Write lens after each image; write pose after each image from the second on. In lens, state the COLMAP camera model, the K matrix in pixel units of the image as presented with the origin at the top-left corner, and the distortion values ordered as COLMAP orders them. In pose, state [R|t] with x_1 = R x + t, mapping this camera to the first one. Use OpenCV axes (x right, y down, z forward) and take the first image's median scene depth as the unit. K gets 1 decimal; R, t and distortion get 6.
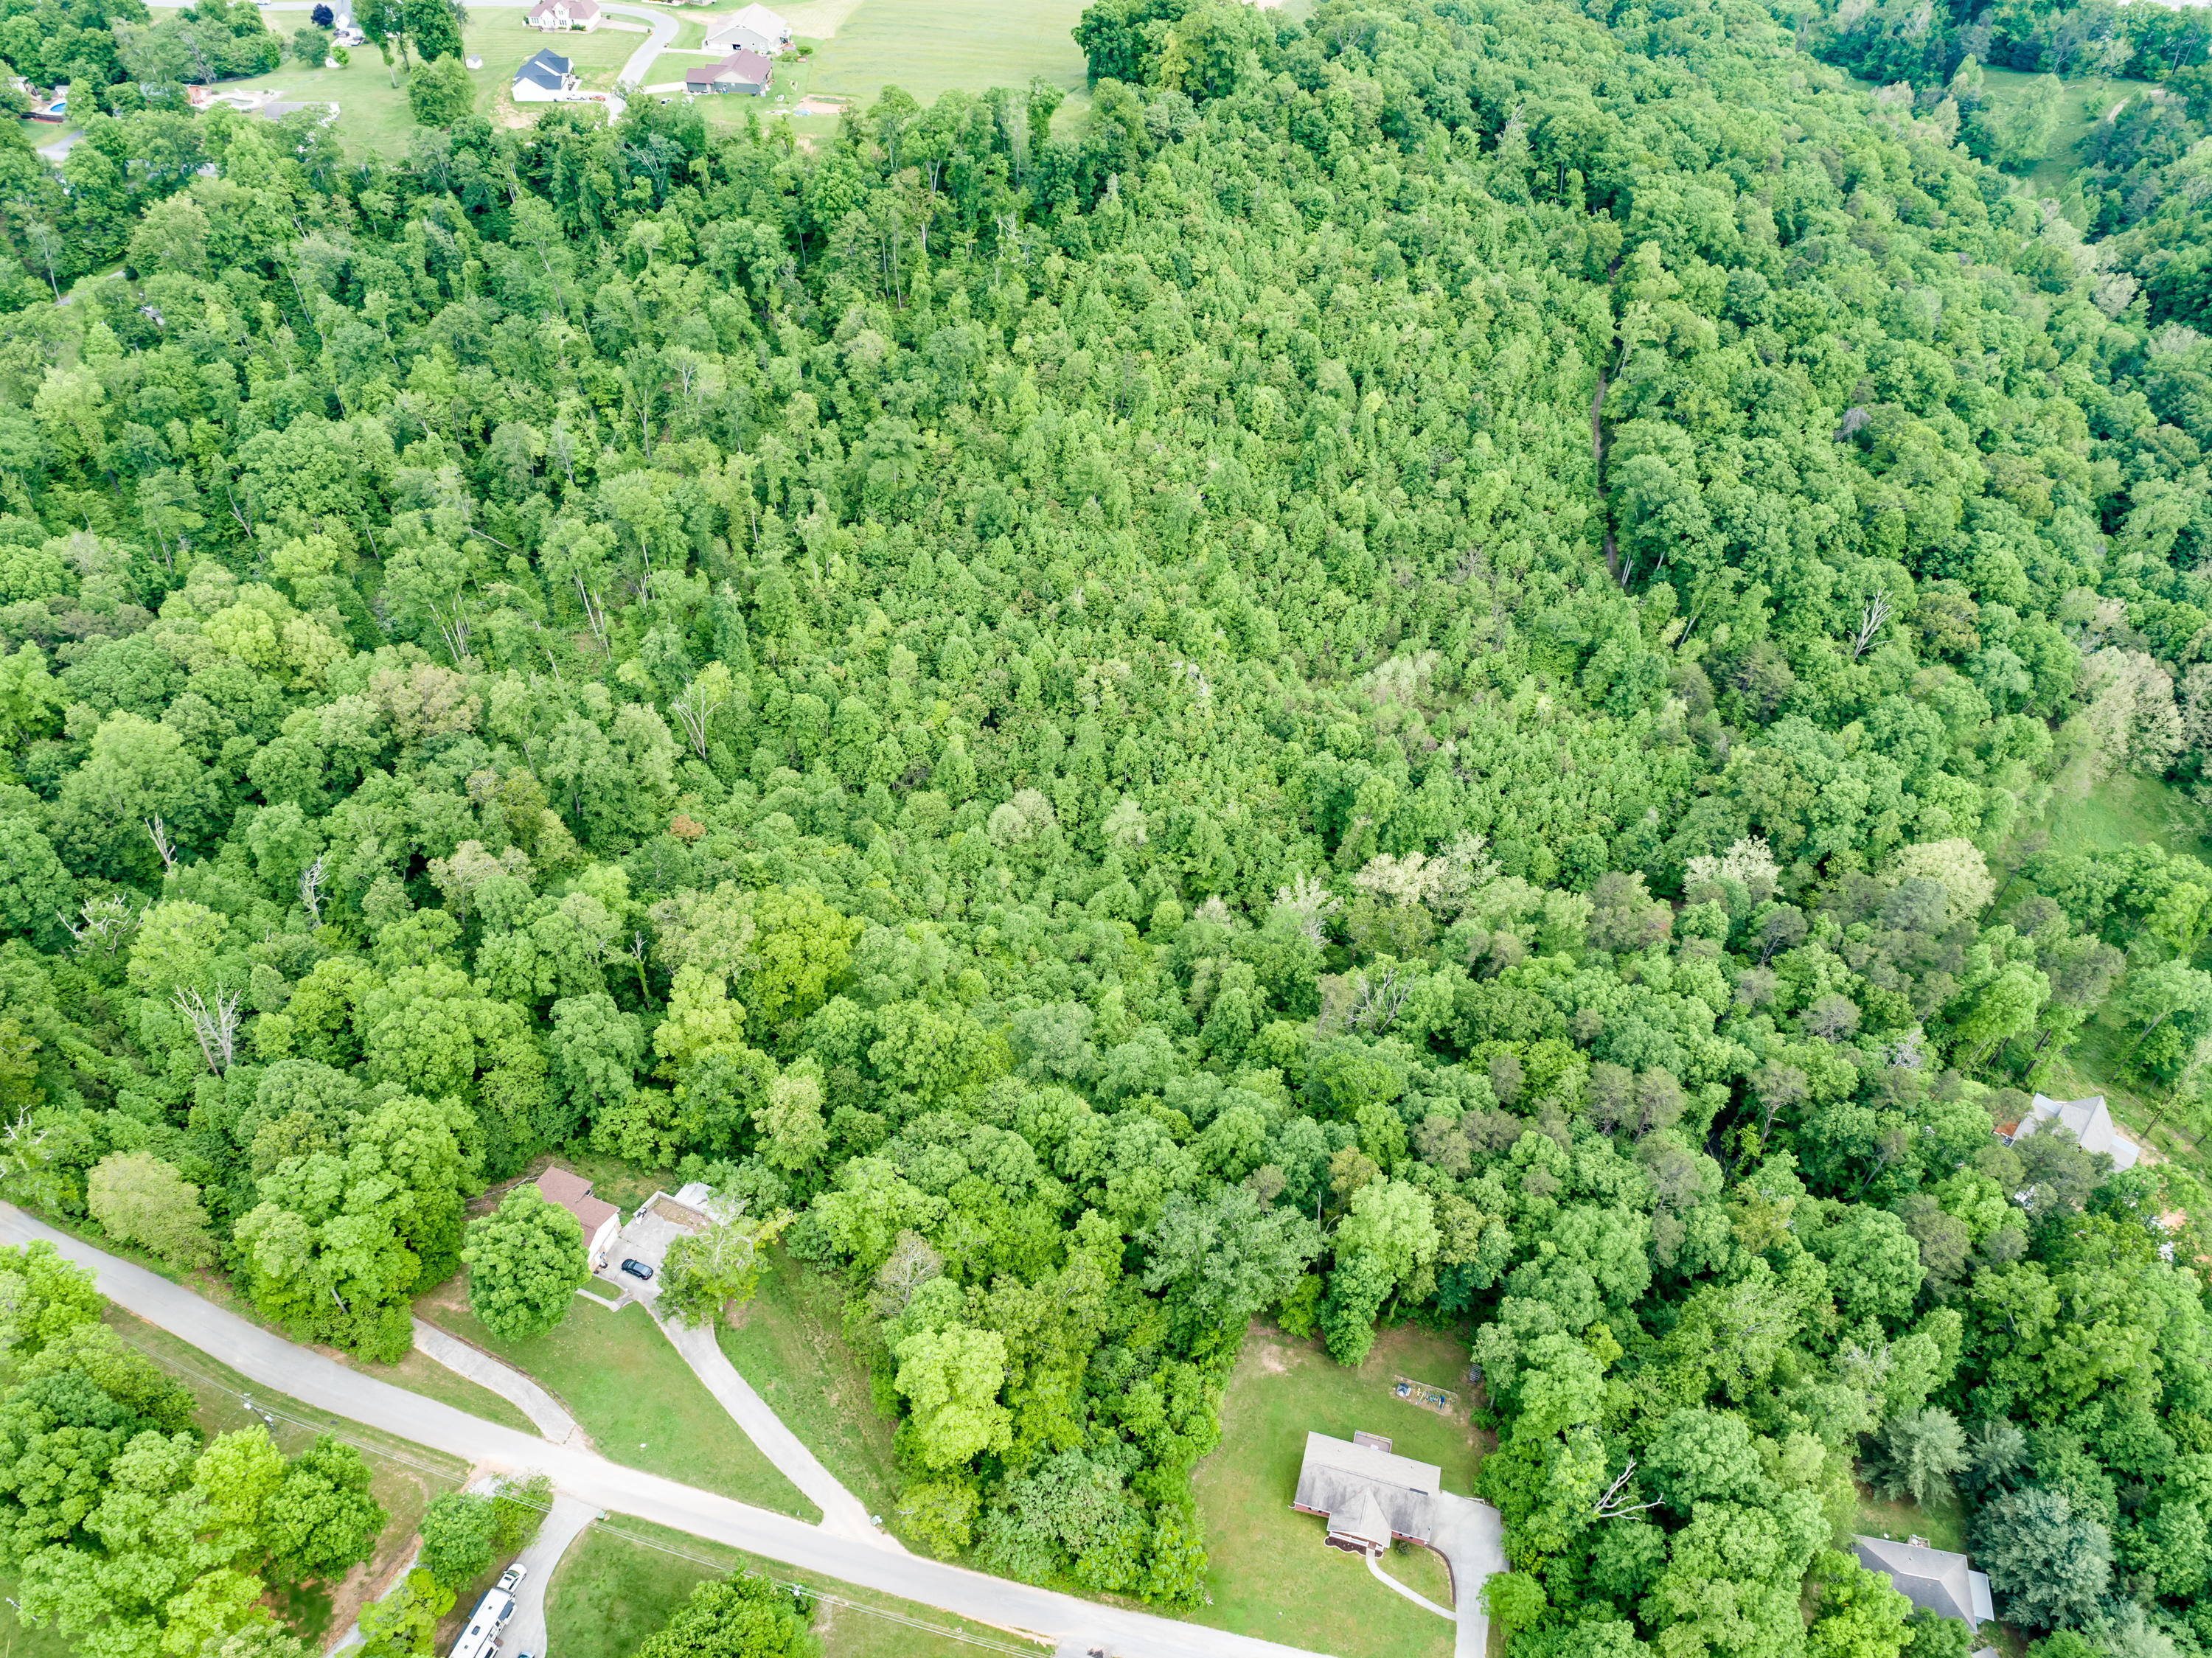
lens RADIAL K [[1658.7, 0, 1119.6], [0, 1658.7, 826.6], [0, 0, 1]] dist [-0.026023, 0.011948]
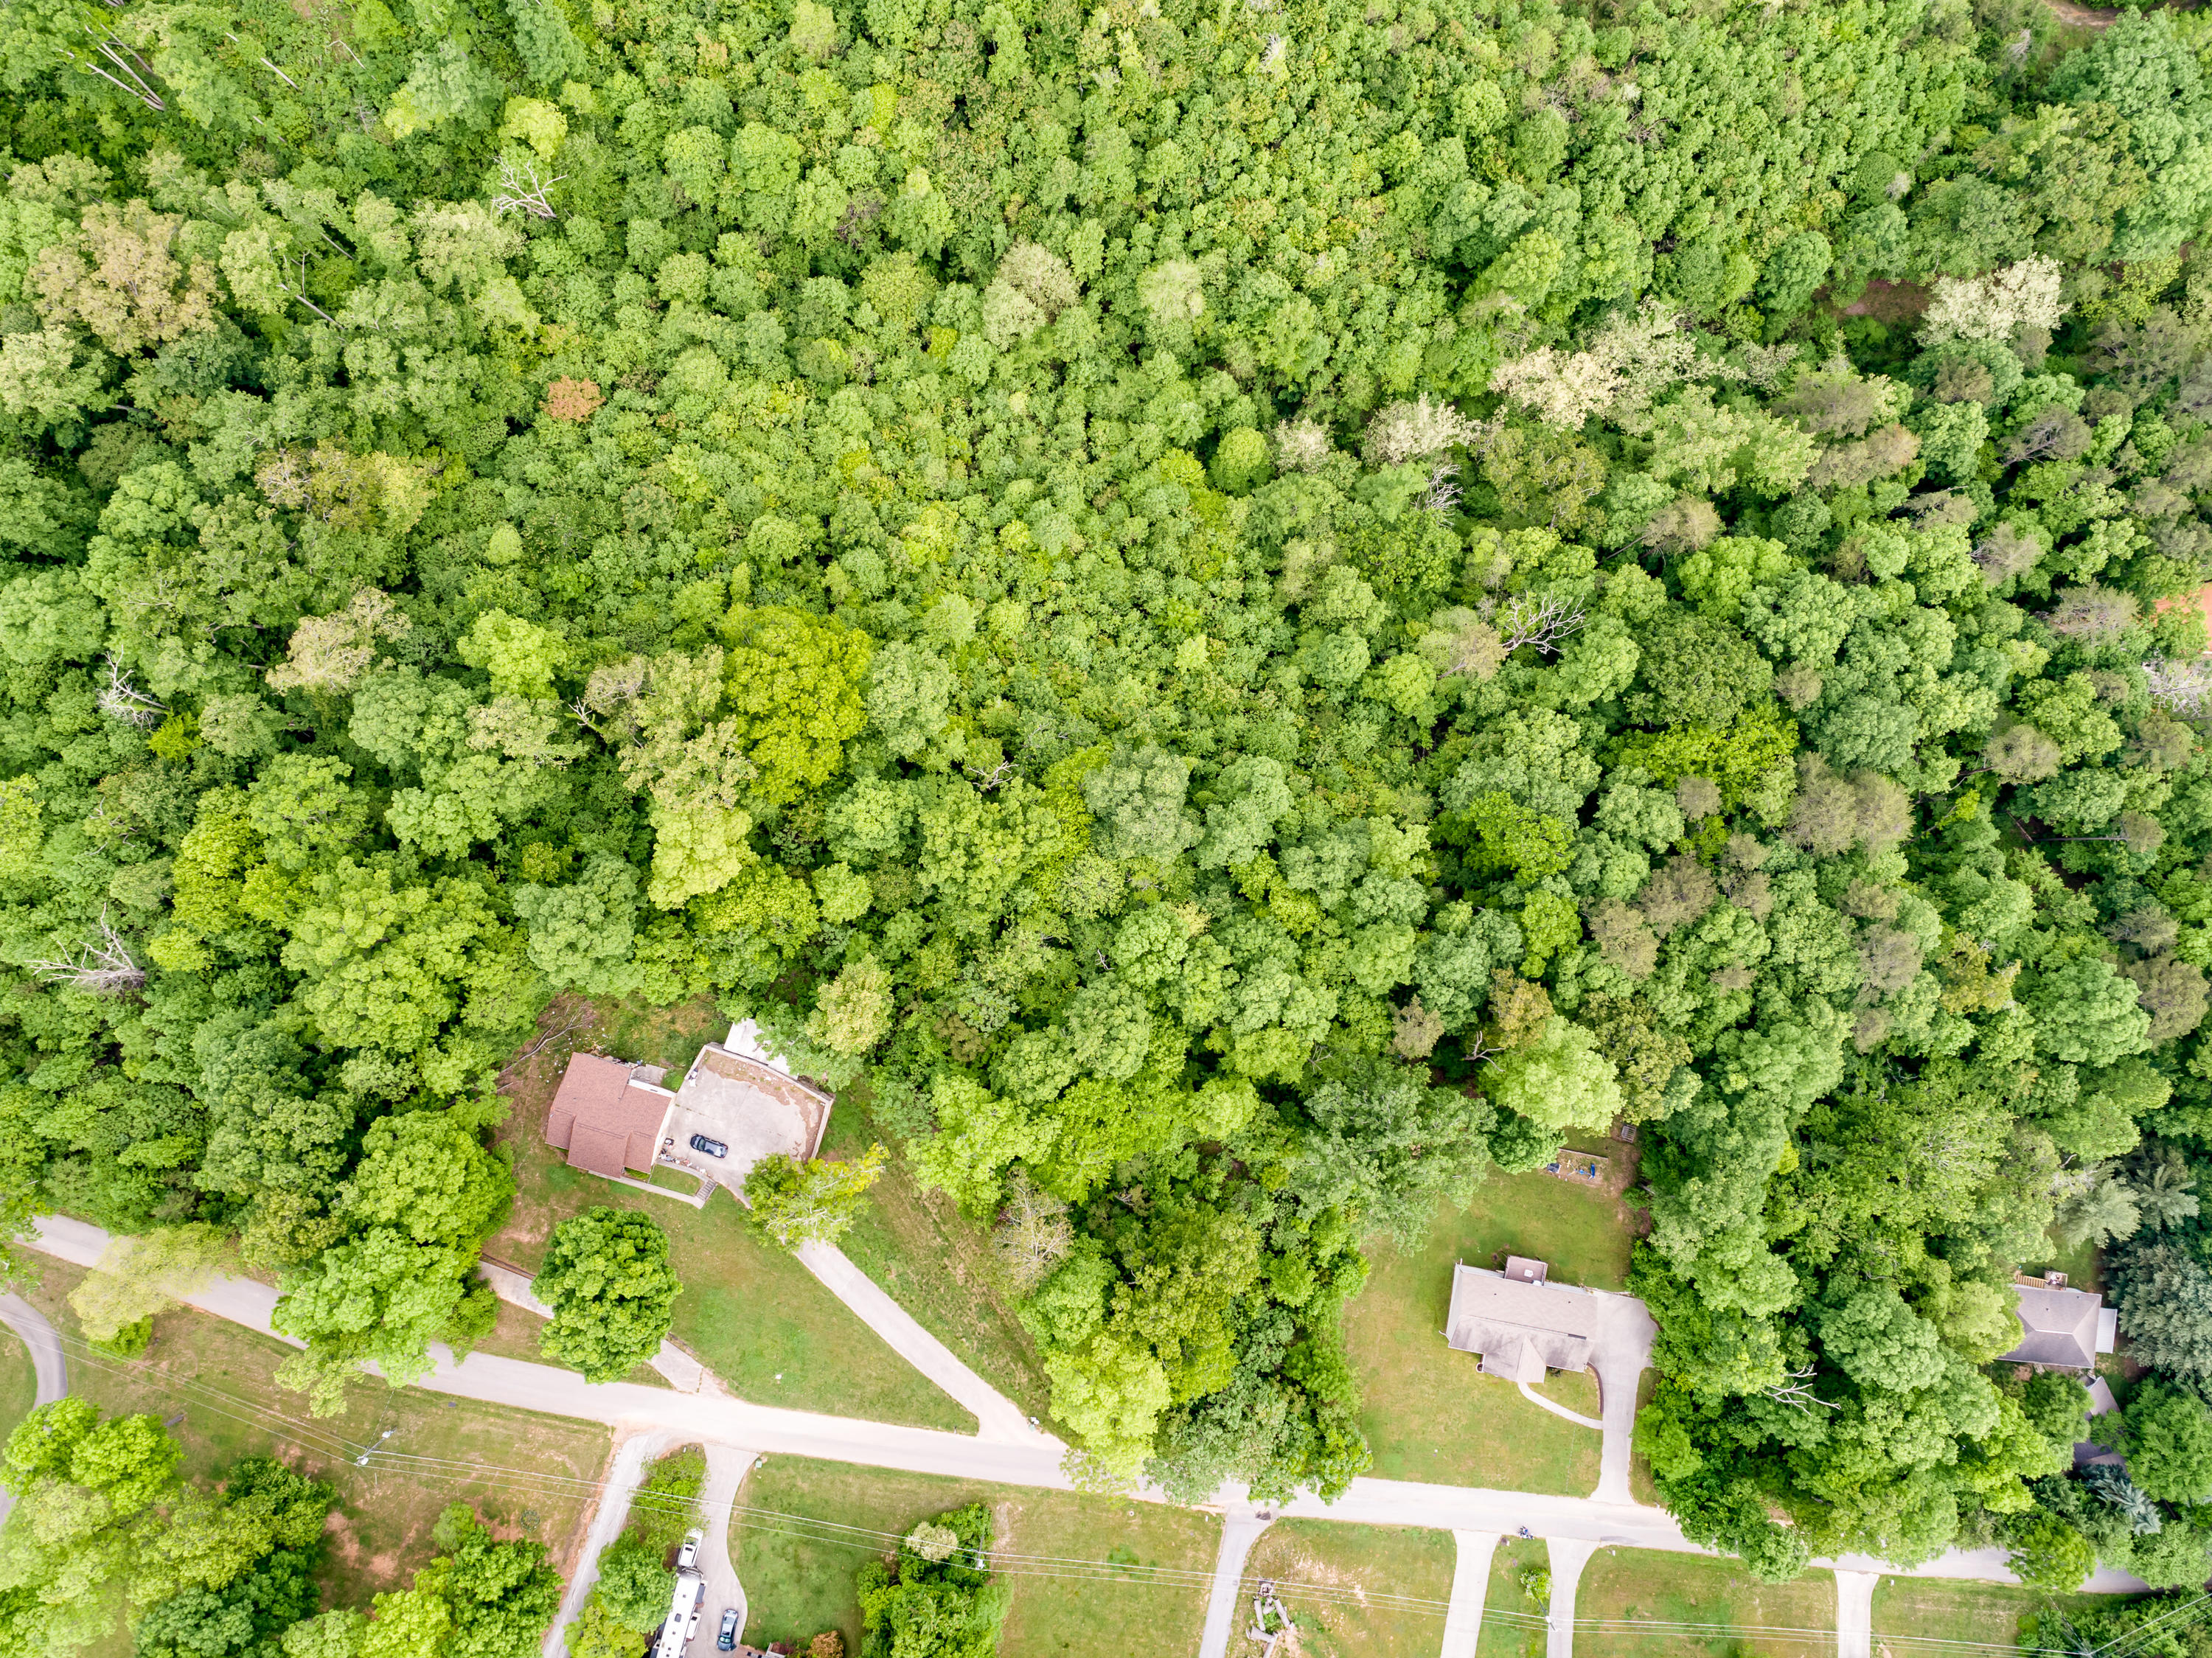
lens RADIAL K [[1658.7, 0, 1119.6], [0, 1658.7, 826.6], [0, 0, 1]] dist [-0.026023, 0.011948]
pose [[0.996093, -0.088275, 0.002449, -0.037000], [0.062720, 0.726721, 0.684063, -0.286582], [-0.062165, -0.681237, 0.729418, 0.286897]]
